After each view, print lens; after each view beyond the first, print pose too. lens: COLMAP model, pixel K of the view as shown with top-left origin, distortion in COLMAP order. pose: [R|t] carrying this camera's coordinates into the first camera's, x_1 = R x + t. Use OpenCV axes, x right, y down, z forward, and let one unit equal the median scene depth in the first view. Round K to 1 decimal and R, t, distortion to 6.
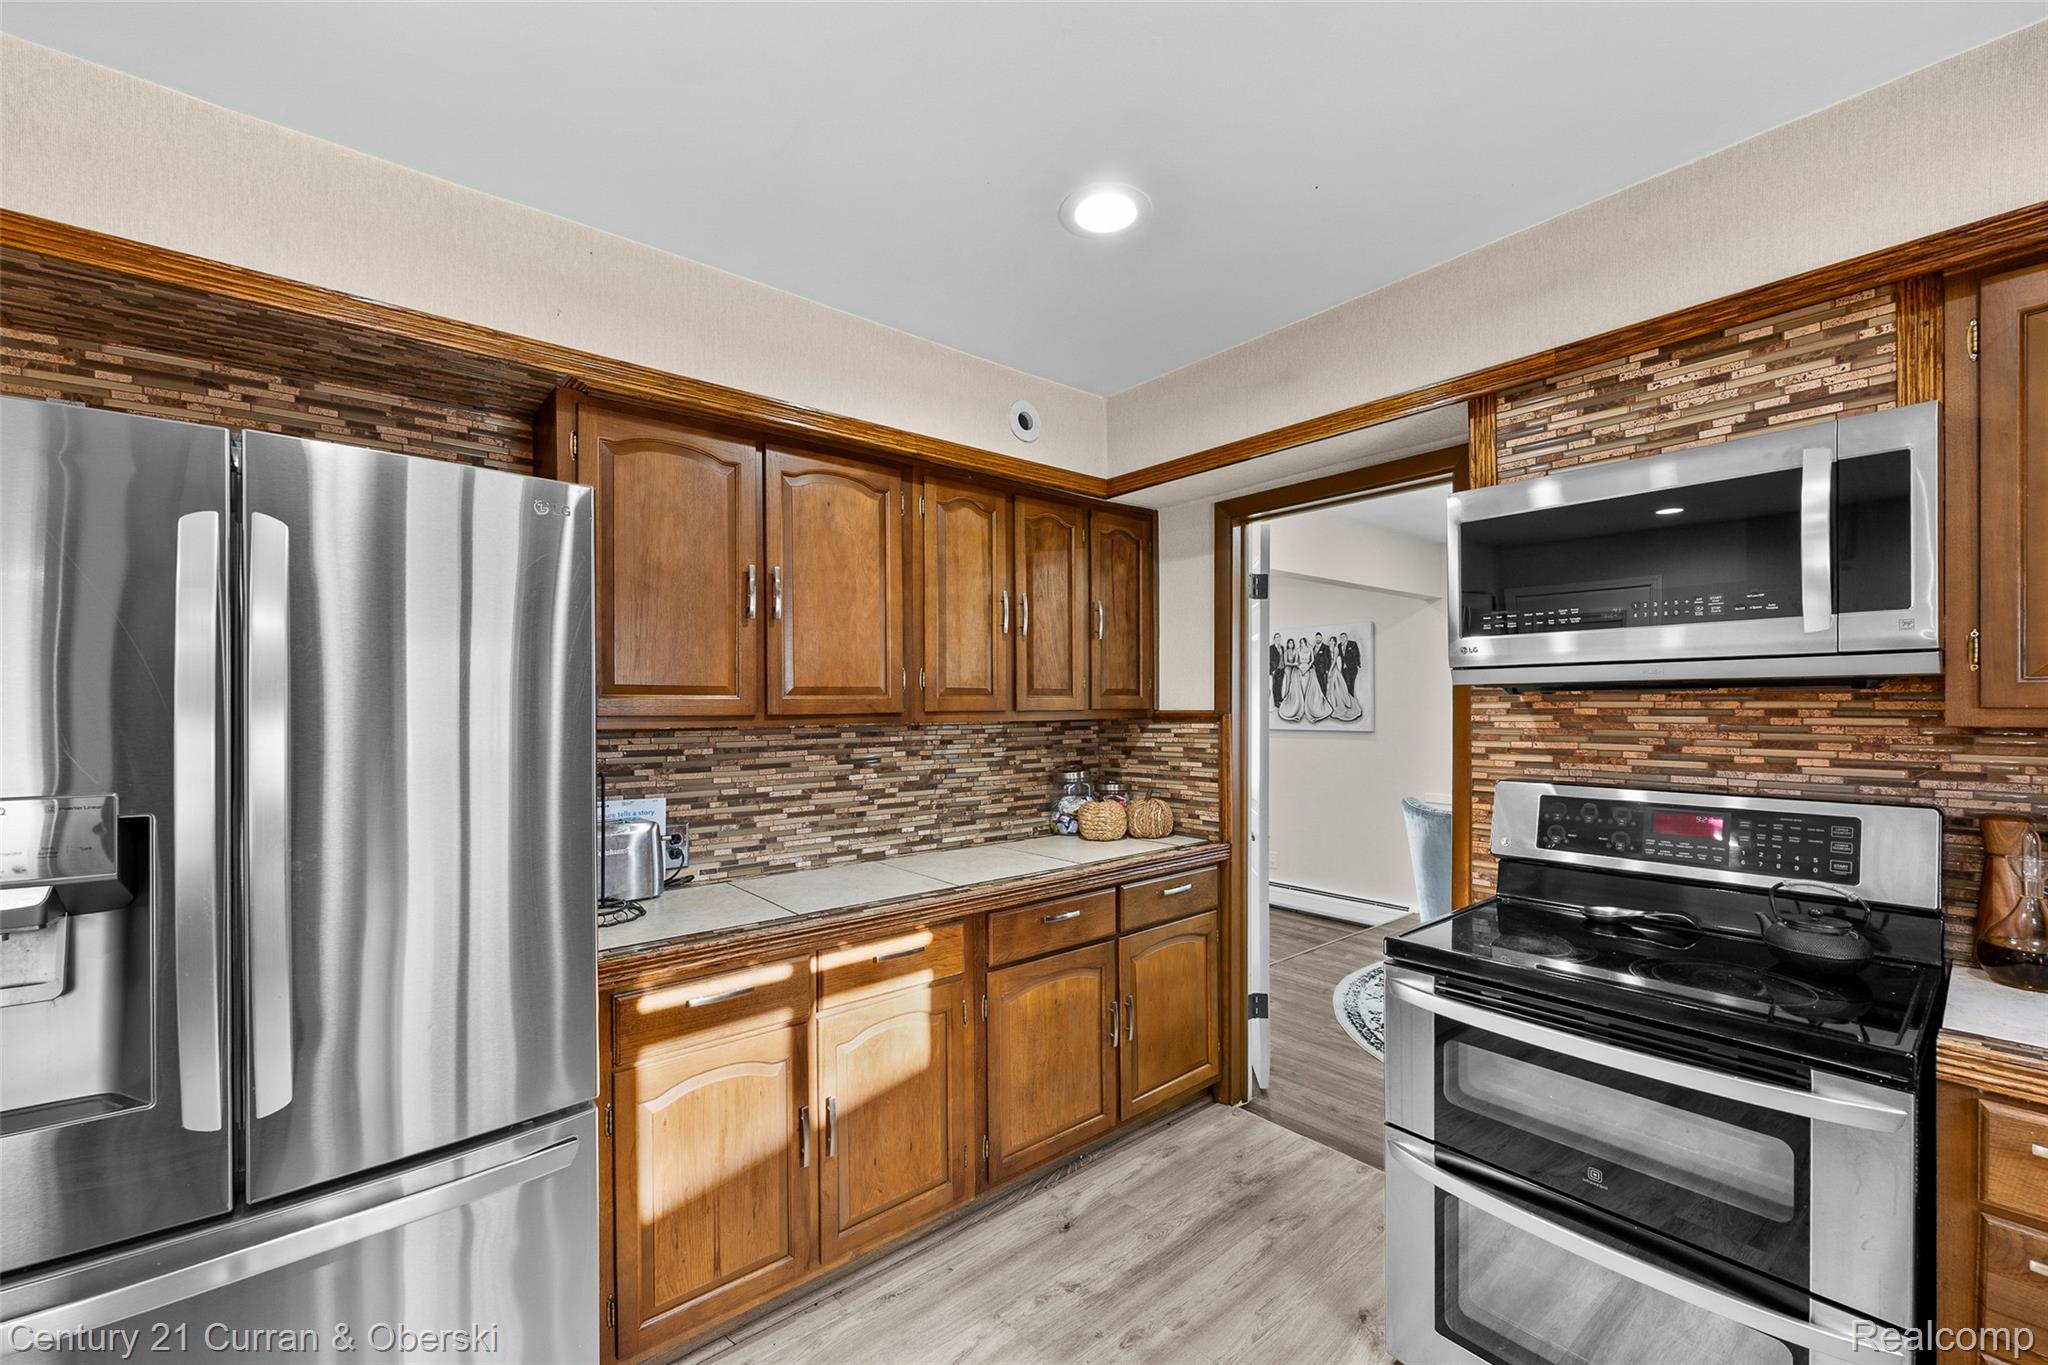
lens RADIAL K [[822.0, 0, 1053.6], [0, 822.0, 707.6], [0, 0, 1]] dist [-0.010056, -0.000101]
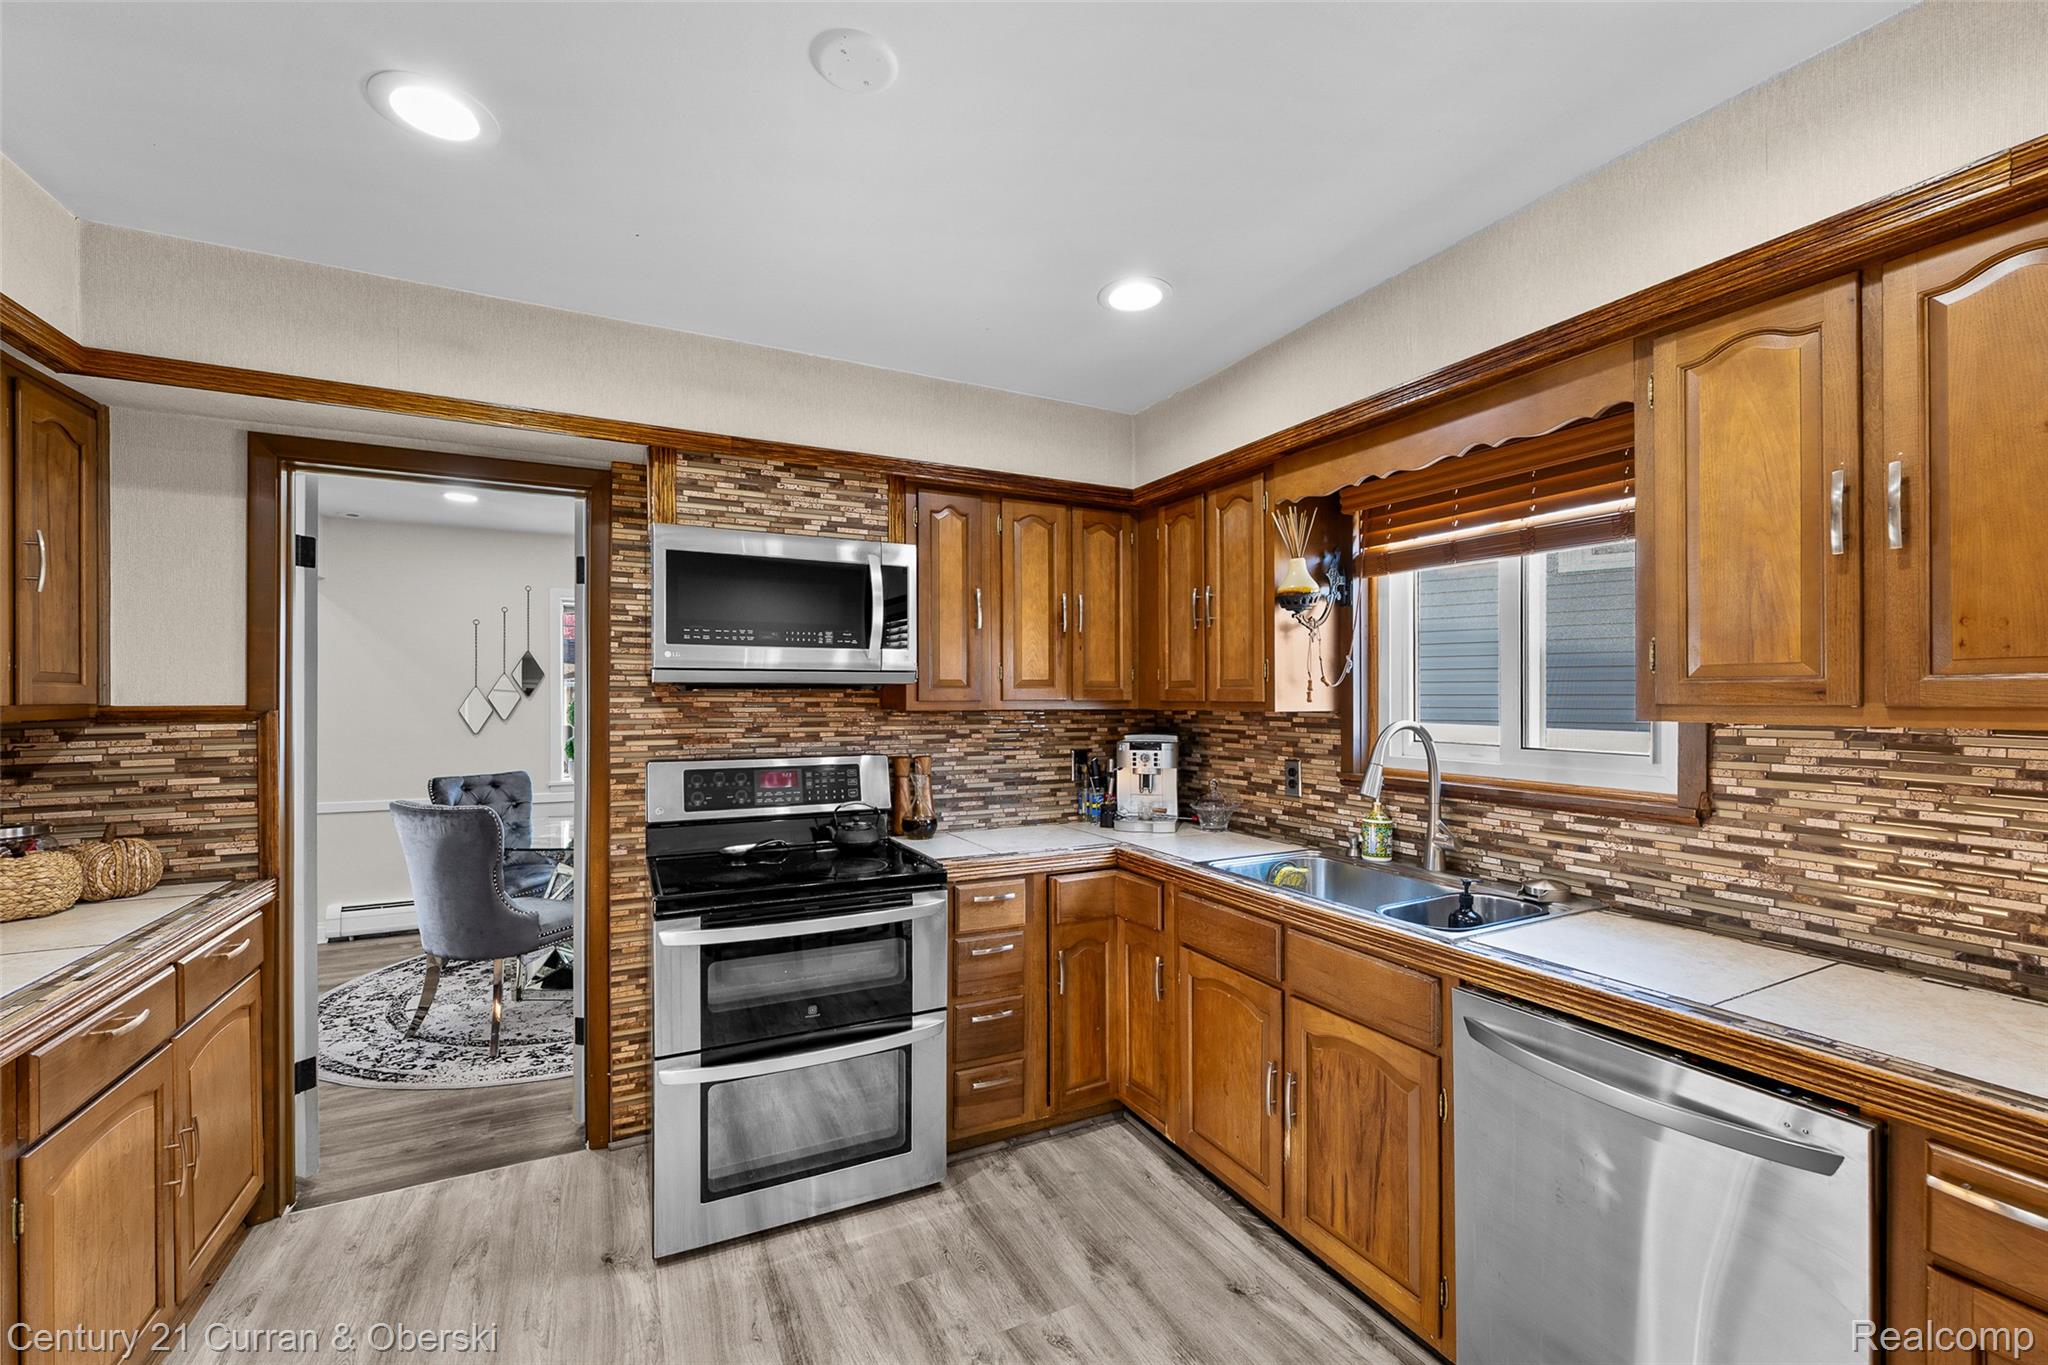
lens RADIAL K [[822.0, 0, 1027.9], [0, 822.0, 693.9], [0, 0, 1]] dist [-0.010056, -0.000101]
pose [[0.223307, 0.010477, 0.974692, -0.553399], [0.002974, 0.999930, -0.011429, 0.004528], [-0.974744, 0.005451, 0.223260, 0.201153]]
